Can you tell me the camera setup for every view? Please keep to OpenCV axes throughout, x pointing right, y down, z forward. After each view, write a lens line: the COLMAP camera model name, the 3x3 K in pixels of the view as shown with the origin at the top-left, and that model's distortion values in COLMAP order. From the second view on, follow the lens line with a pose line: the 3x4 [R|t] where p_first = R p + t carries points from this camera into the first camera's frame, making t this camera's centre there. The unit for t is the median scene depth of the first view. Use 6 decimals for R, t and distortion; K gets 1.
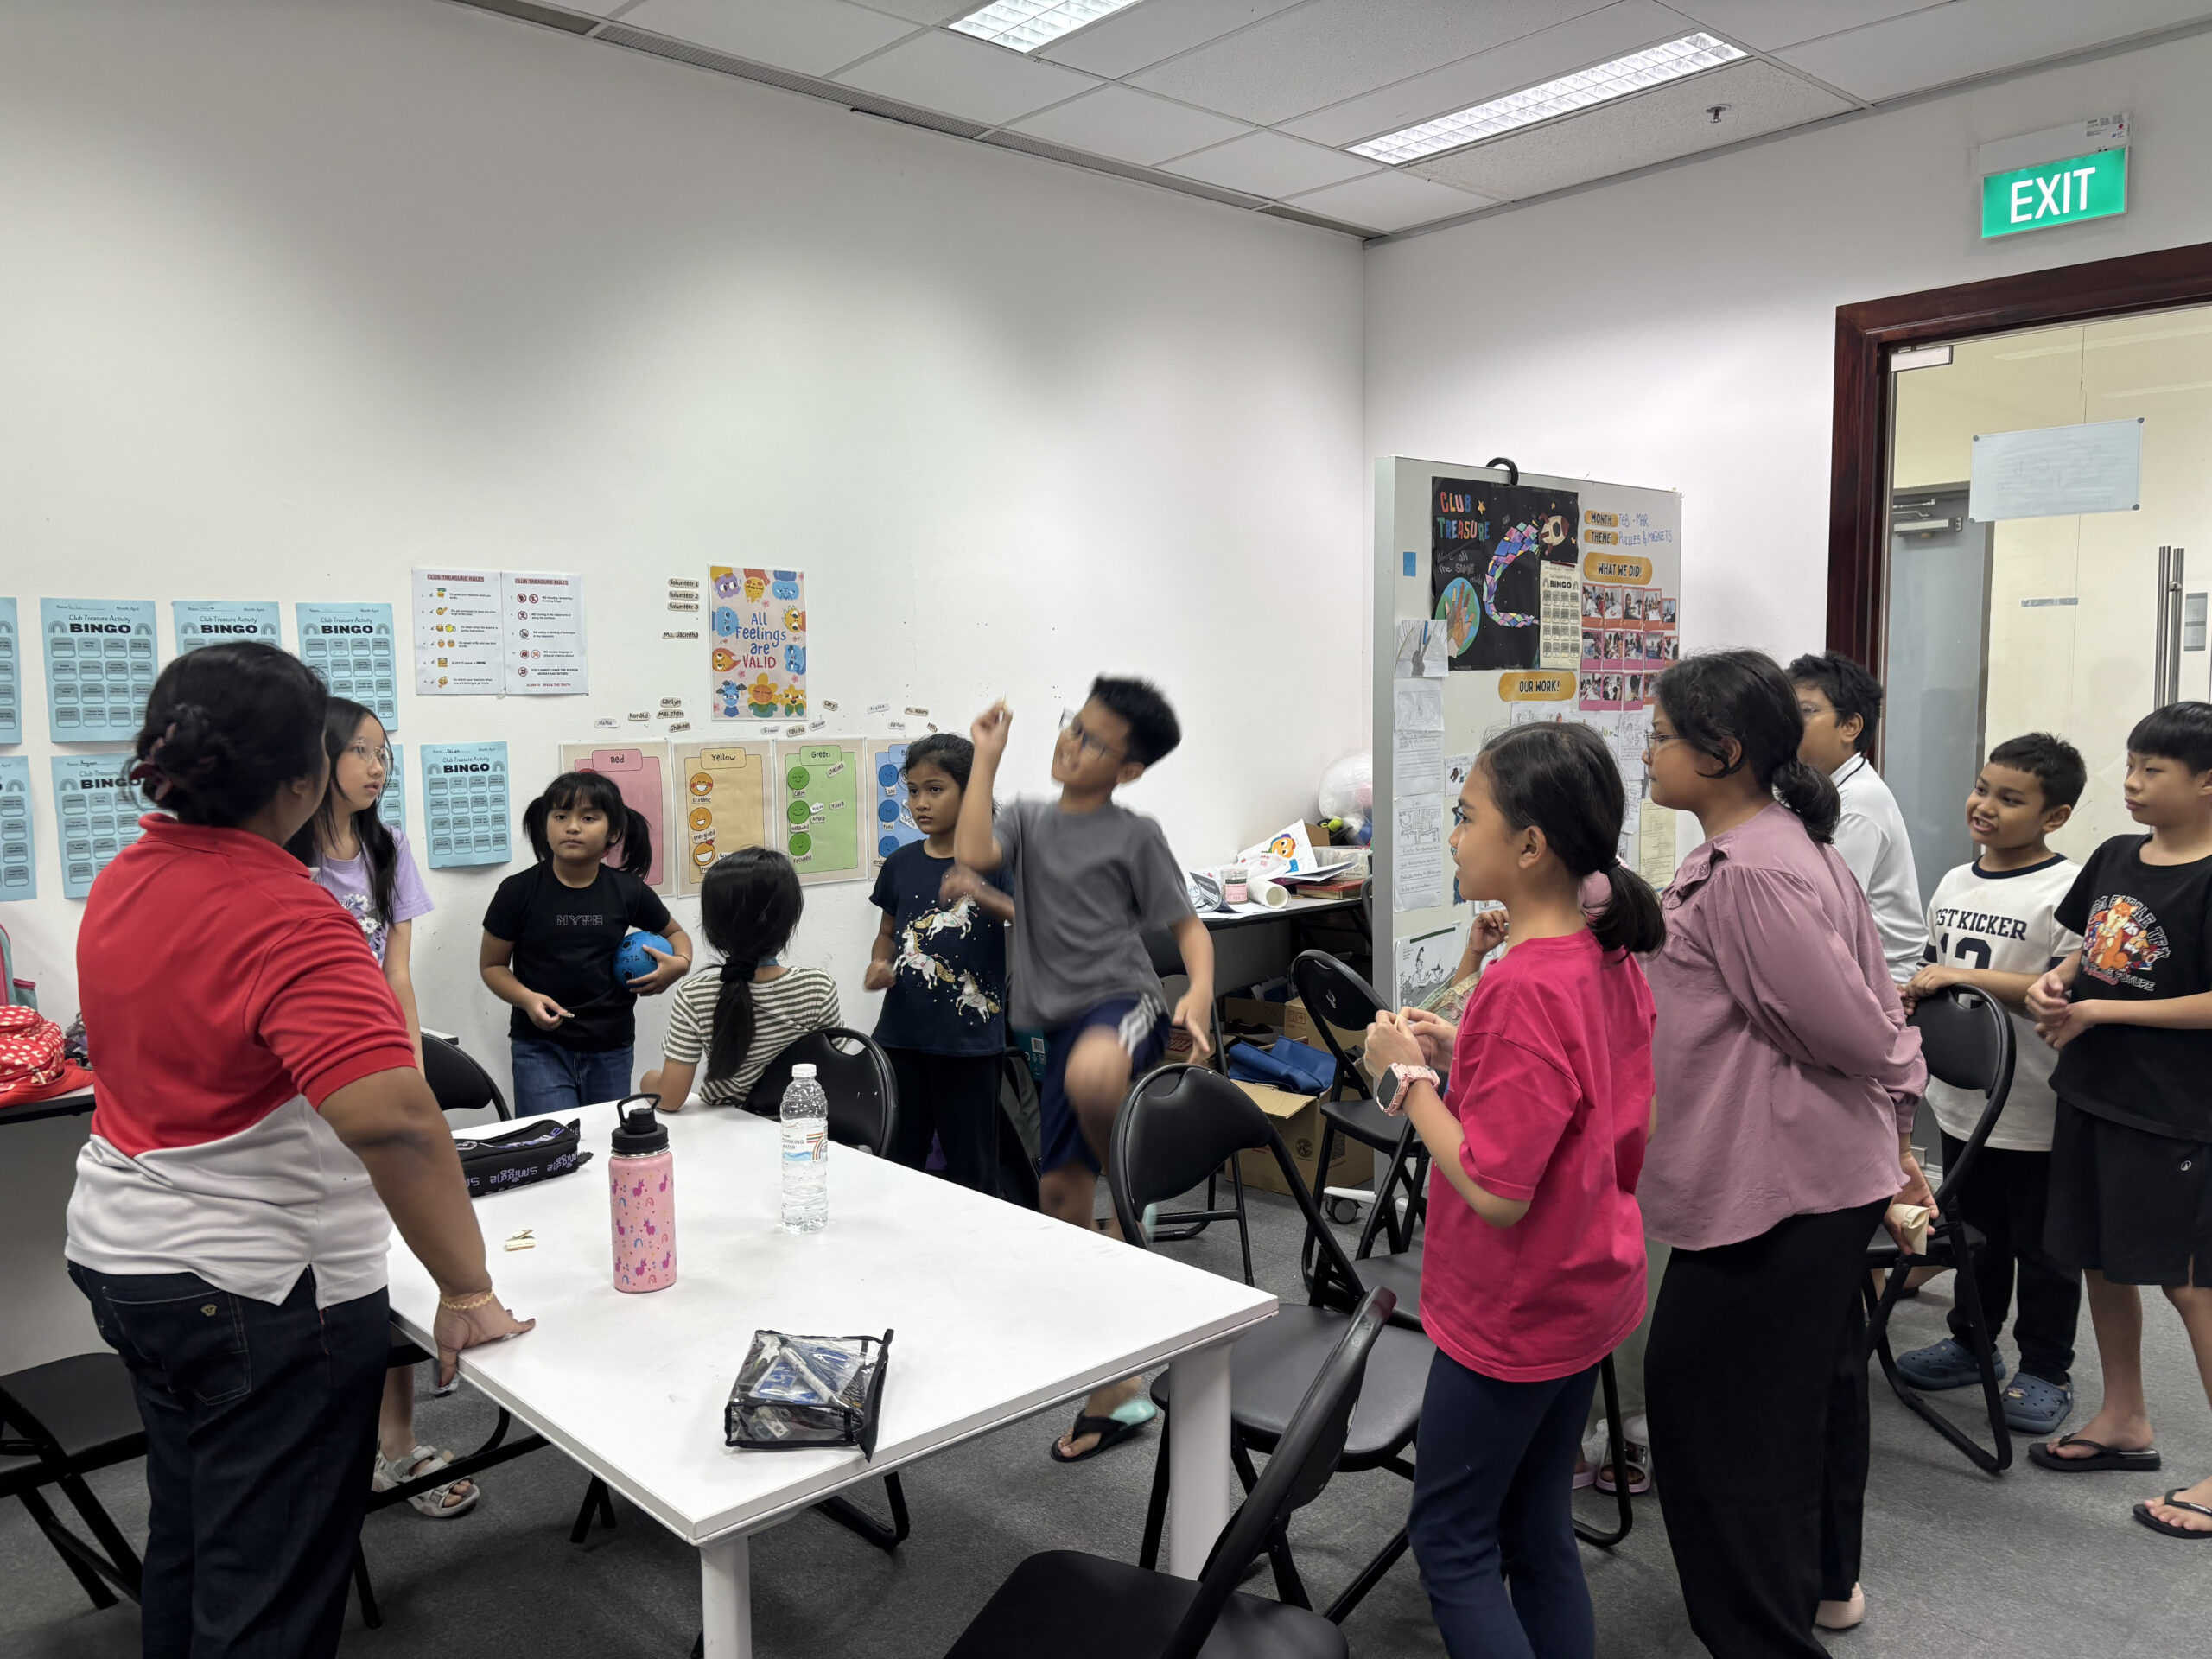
lens RADIAL K [[1697.8, 0, 1104.3], [0, 1697.8, 831.7], [0, 0, 1]] dist [0.007387, 0.005298]
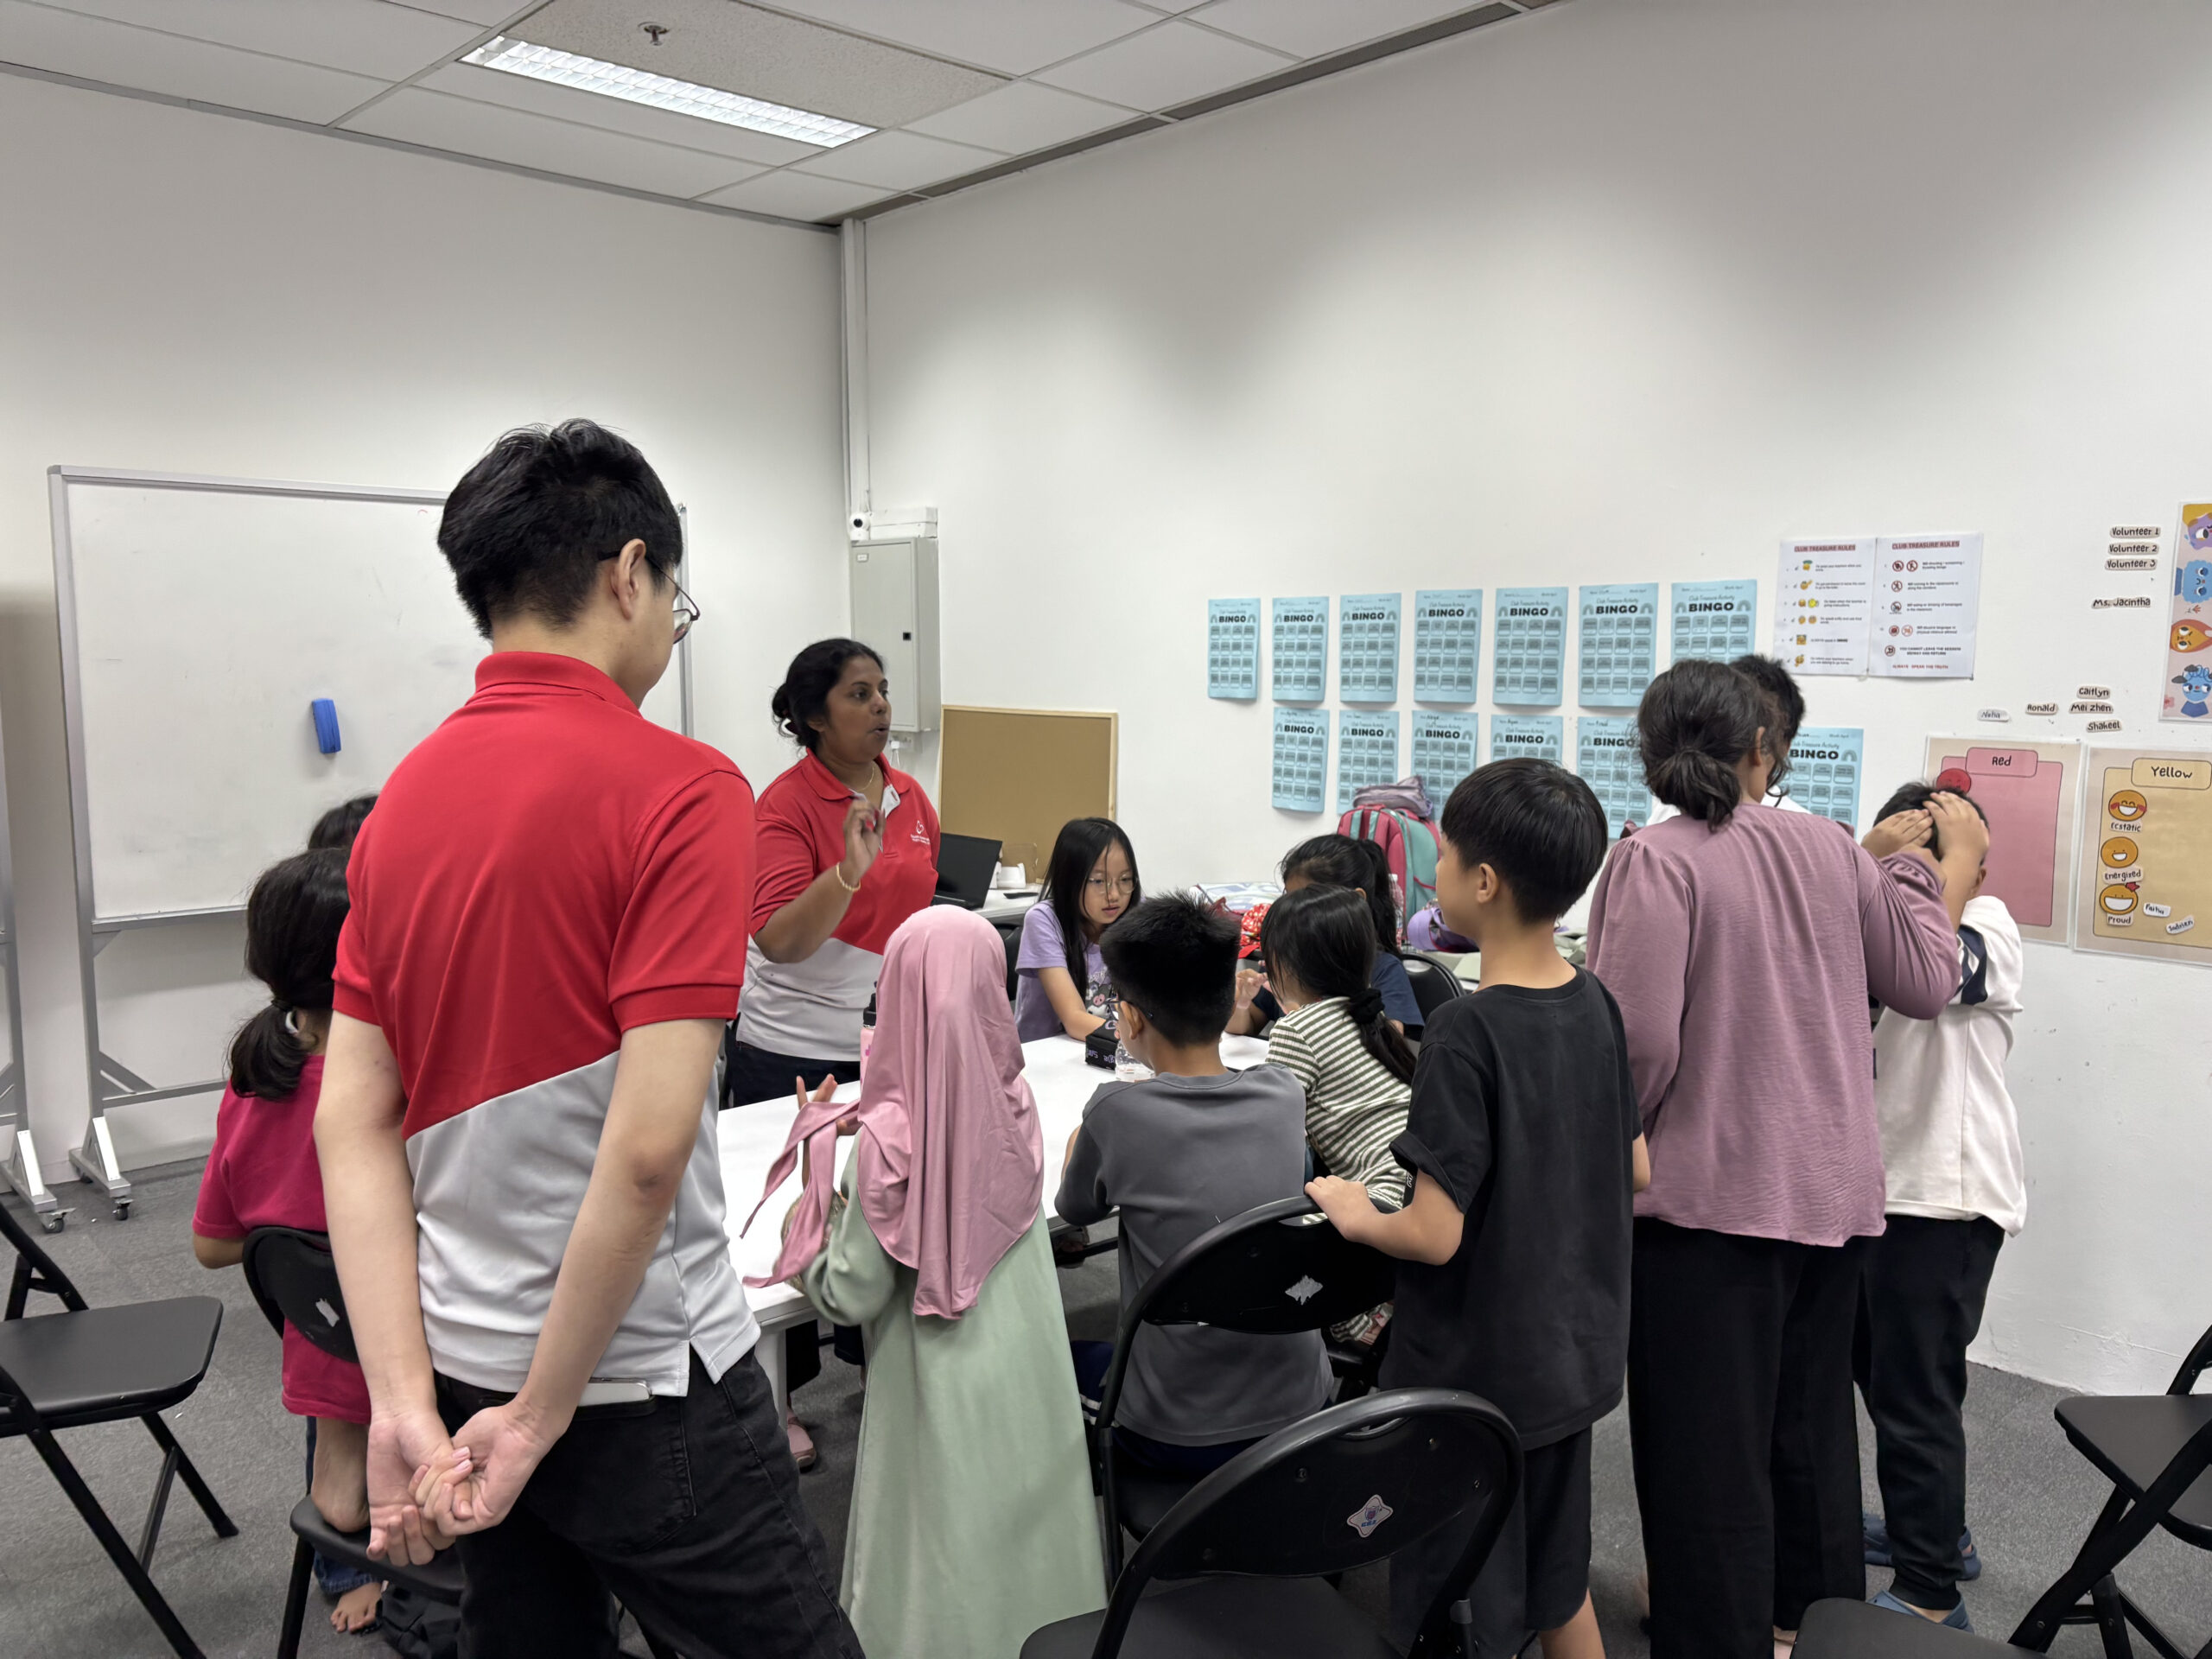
lens RADIAL K [[1697.8, 0, 1104.0], [0, 1697.8, 828.2], [0, 0, 1]] dist [0.007387, 0.005298]
pose [[0.000758, 0.118016, -0.993011, 0.528889], [-0.092071, 0.988802, 0.117445, -0.068441], [0.995752, 0.091339, 0.011615, 0.588500]]
